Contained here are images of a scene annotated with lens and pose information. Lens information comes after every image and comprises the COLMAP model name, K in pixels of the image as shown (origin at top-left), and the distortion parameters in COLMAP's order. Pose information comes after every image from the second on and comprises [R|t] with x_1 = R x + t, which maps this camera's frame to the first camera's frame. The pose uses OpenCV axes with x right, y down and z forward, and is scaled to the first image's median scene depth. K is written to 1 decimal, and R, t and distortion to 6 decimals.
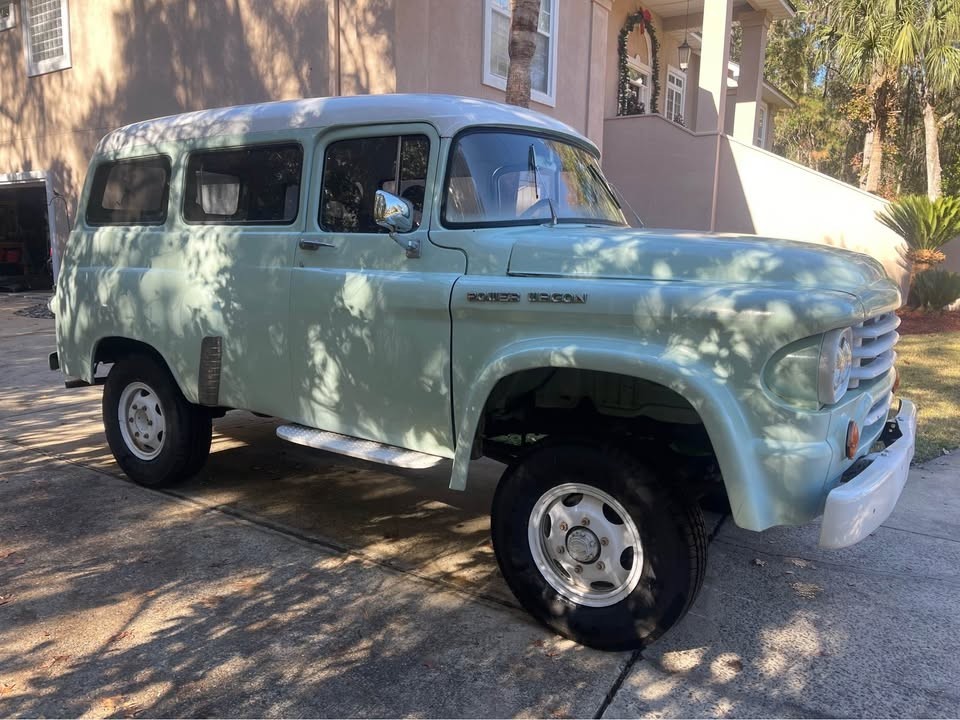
lens RADIAL K [[734.0, 0, 481.8], [0, 734.0, 383.5], [0, 0, 1]] dist [-0.010726, -0.013991]
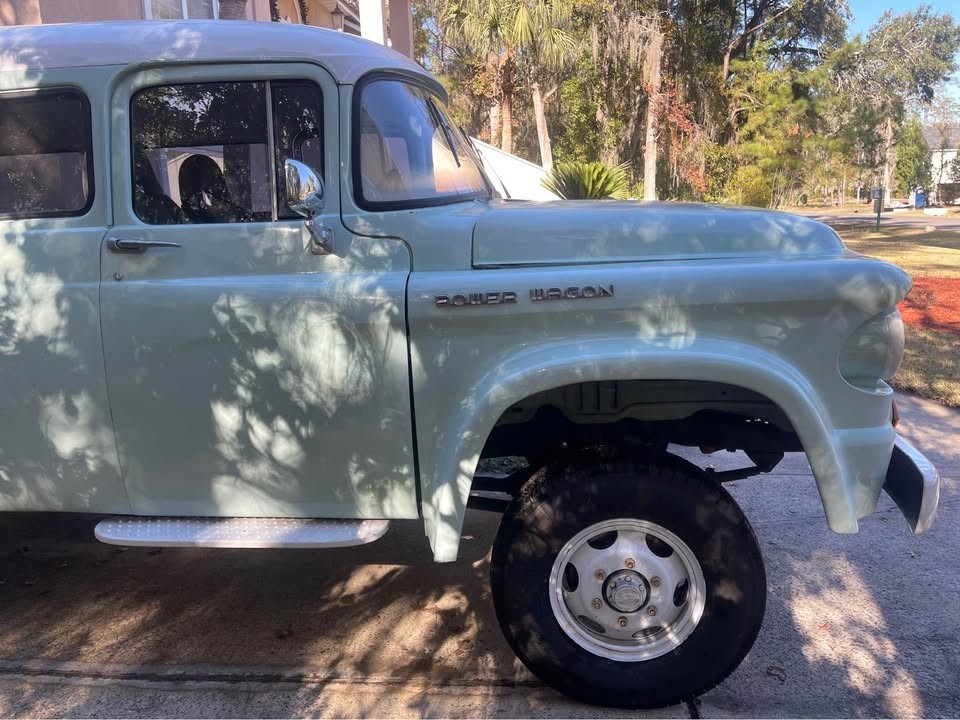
lens RADIAL K [[725.9, 0, 480.0], [0, 725.9, 360.0], [0, 0, 1]] dist [0.018507, -0.002593]
pose [[0.881092, -0.140686, 0.451536, -0.246769], [0.138538, 0.989627, 0.038007, -0.063992], [-0.452200, 0.029067, 0.891443, 0.258307]]
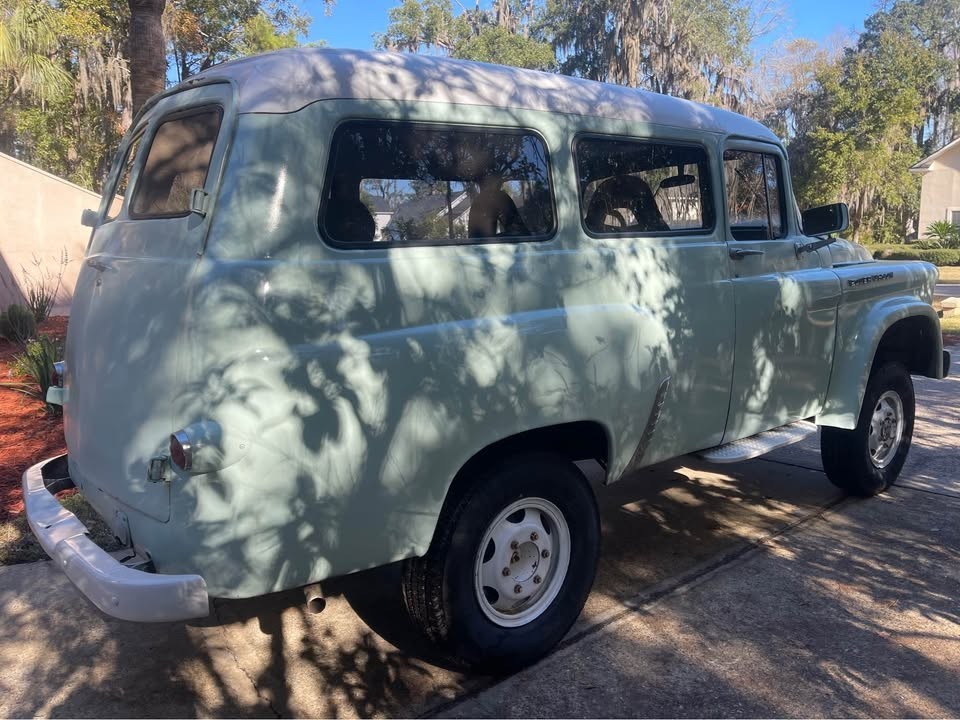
lens RADIAL K [[734.0, 0, 481.8], [0, 734.0, 383.5], [0, 0, 1]] dist [-0.010726, -0.013991]
pose [[0.310356, -0.204078, 0.928457, -1.183004], [0.218985, 0.965765, 0.139078, -0.215508], [-0.925054, 0.160154, 0.344421, 0.932794]]
